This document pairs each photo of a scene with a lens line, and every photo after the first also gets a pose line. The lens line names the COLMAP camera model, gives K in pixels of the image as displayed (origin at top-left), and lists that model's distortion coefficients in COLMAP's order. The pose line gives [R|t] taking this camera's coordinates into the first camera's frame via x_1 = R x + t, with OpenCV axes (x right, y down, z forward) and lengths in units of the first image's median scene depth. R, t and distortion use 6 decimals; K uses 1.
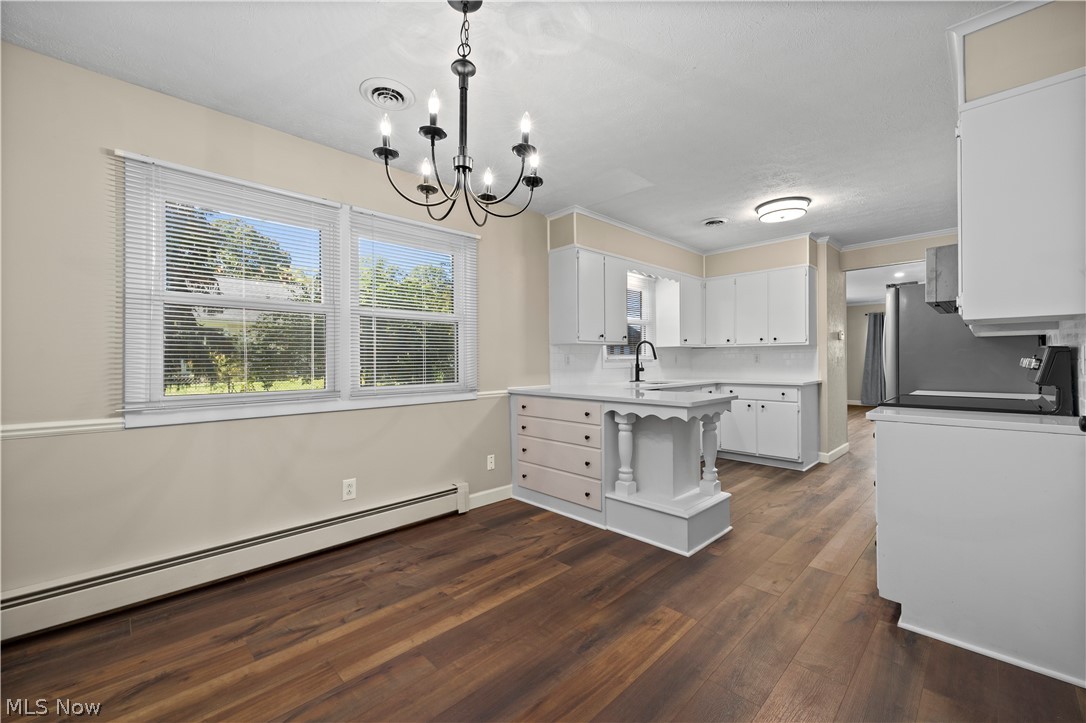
lens RADIAL K [[435.6, 0, 541.0], [0, 435.6, 359.8], [0, 0, 1]] dist [0.003267, 0.000147]
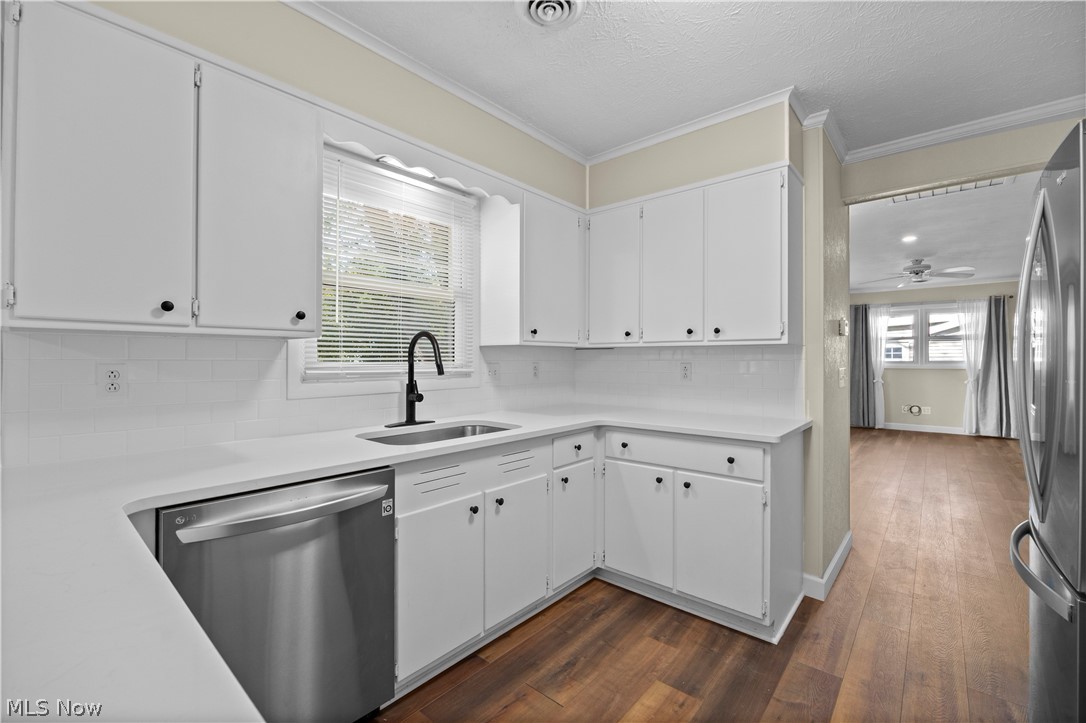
lens RADIAL K [[461.8, 0, 543.7], [0, 461.8, 356.6], [0, 0, 1]] dist [-0.011836, 0.000113]
pose [[0.995668, 0.009707, 0.092472, 0.554755], [-0.009120, 0.999936, -0.006768, -0.027757], [-0.092532, 0.005896, 0.995692, 0.954402]]
